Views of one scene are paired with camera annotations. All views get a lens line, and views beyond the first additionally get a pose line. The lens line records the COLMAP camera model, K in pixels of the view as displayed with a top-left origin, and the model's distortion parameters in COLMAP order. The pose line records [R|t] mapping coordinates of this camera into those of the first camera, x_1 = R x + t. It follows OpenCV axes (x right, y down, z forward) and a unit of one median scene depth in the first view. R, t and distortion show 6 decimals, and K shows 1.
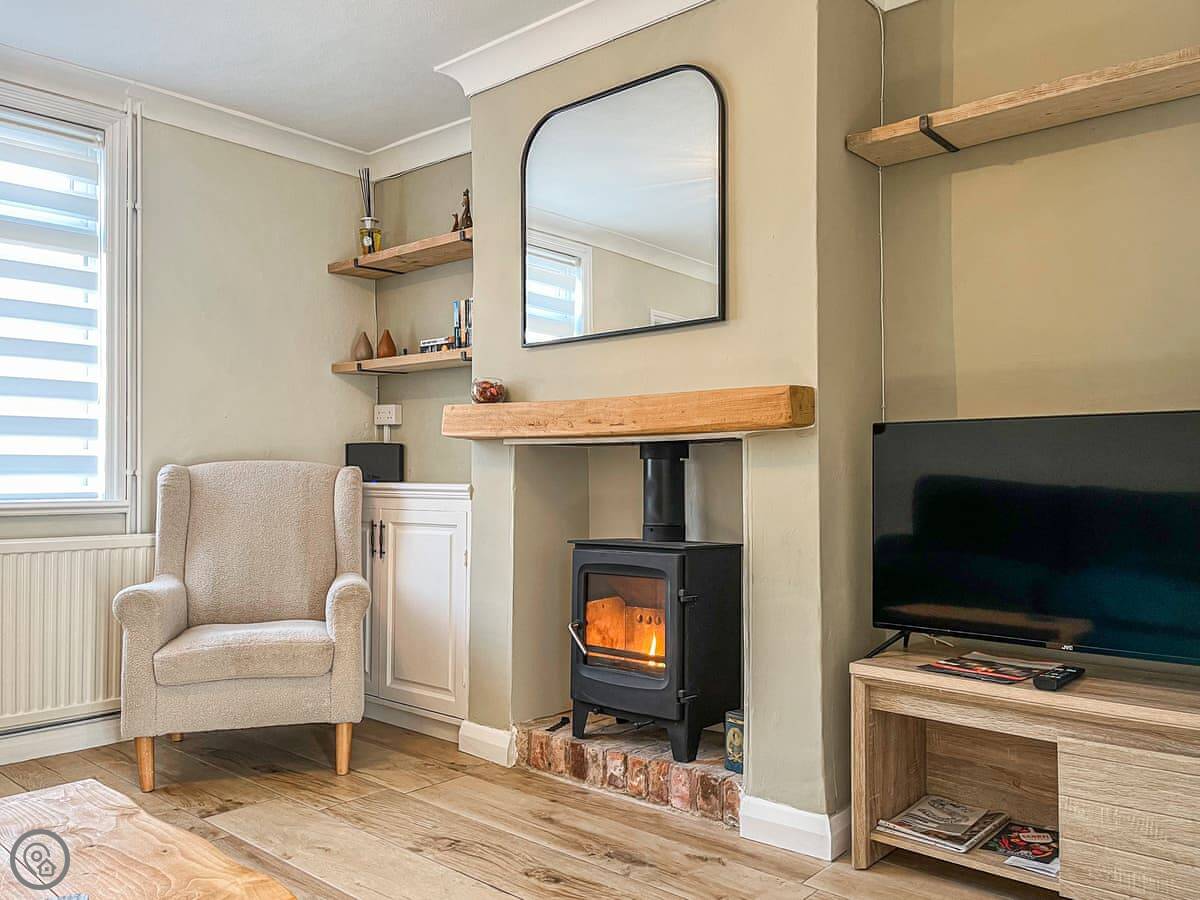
lens RADIAL K [[959.4, 0, 602.1], [0, 959.4, 447.7], [0, 0, 1]] dist [0.056935, -0.049227]
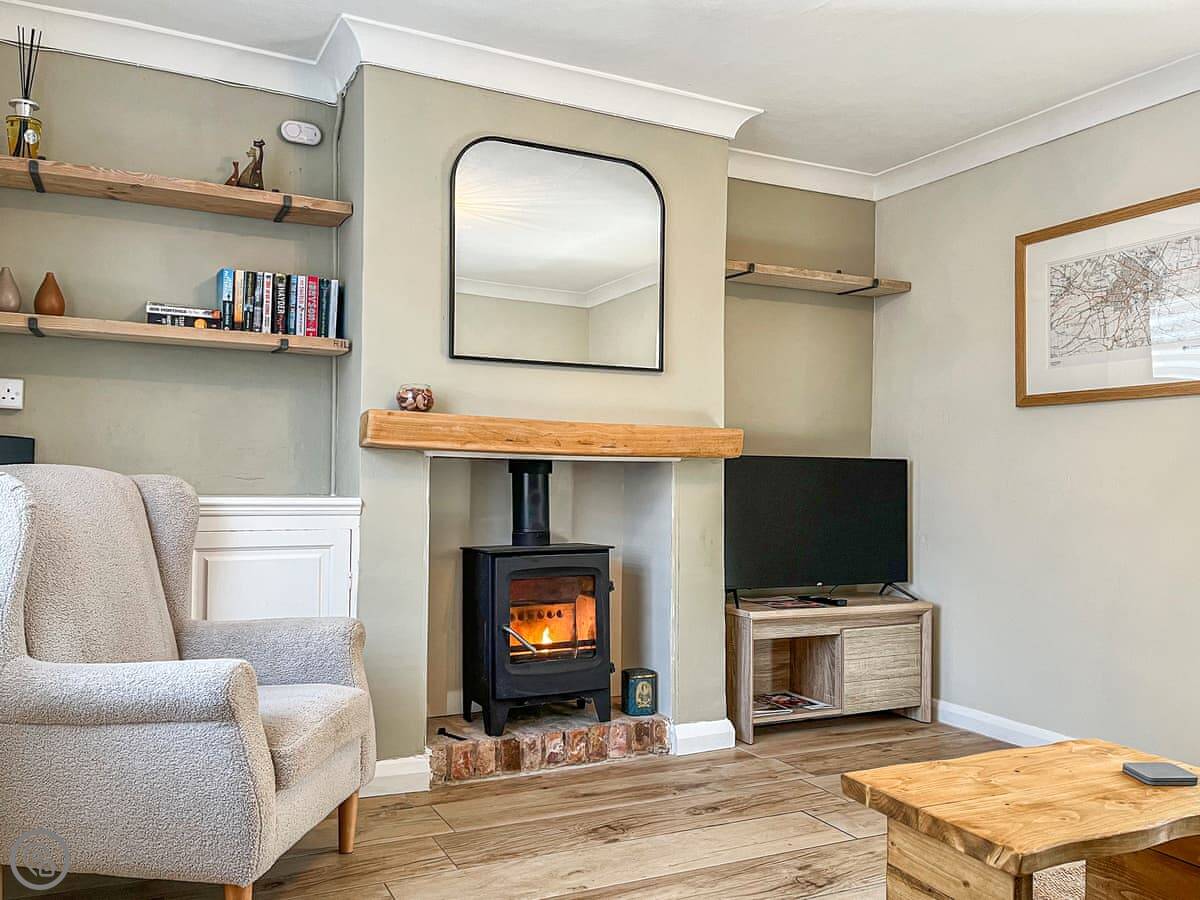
lens RADIAL K [[959.4, 0, 603.1], [0, 959.4, 454.3], [0, 0, 1]] dist [0.056935, -0.049227]
pose [[0.372088, 0.030111, 0.927709, -1.045542], [-0.037870, 0.999134, -0.017240, 0.005433], [-0.927425, -0.028718, 0.372906, 0.541353]]
